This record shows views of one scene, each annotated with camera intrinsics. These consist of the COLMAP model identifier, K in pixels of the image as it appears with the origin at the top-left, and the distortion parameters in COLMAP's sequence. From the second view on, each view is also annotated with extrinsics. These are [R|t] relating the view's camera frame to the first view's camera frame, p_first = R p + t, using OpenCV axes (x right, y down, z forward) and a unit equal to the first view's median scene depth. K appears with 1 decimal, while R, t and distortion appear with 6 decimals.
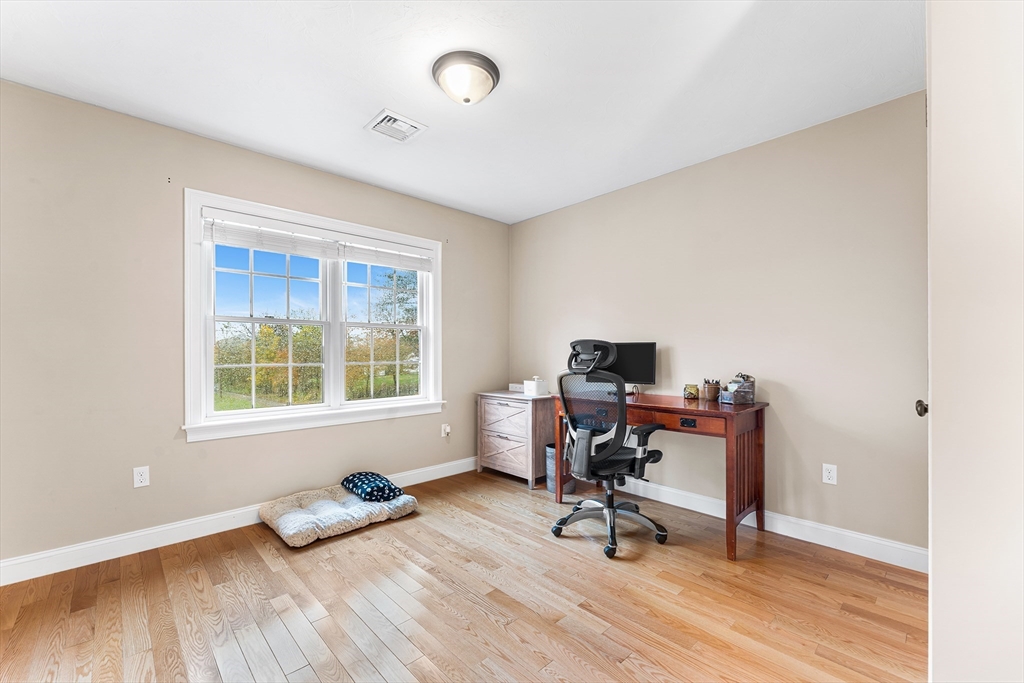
lens RADIAL K [[415.0, 0, 510.6], [0, 415.0, 348.5], [0, 0, 1]] dist [-0.000918, -0.000154]
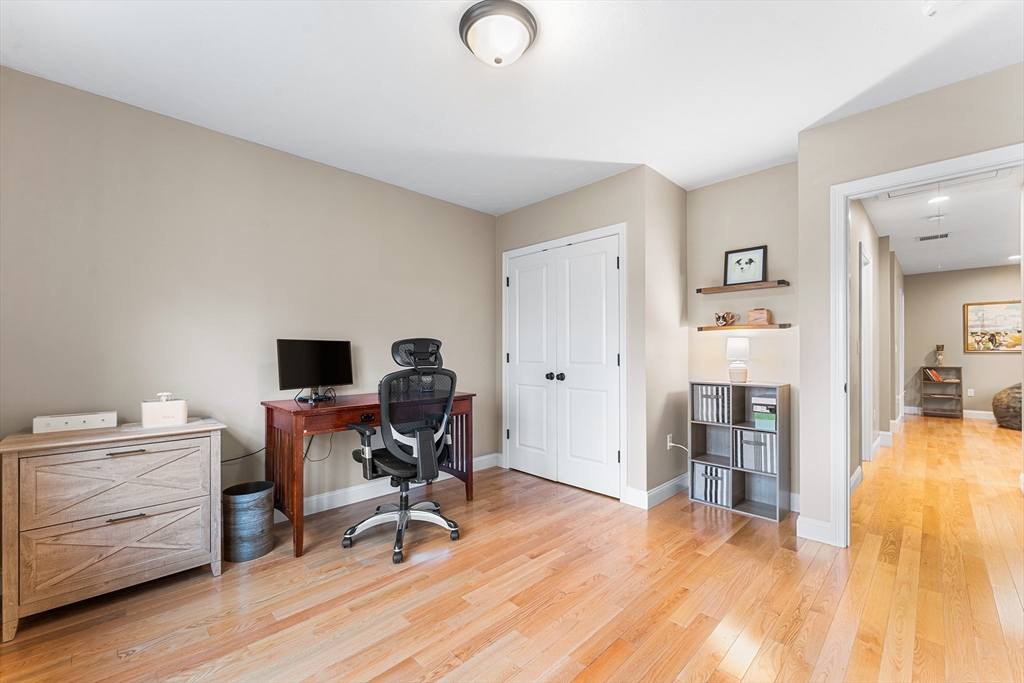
lens RADIAL K [[415.0, 0, 510.6], [0, 415.0, 348.5], [0, 0, 1]] dist [-0.000918, -0.000154]
pose [[-0.005550, 0.008433, 0.999949, -0.588475], [-0.007549, 0.999936, -0.008475, 0.008449], [-0.999956, -0.007595, -0.005486, 0.600502]]
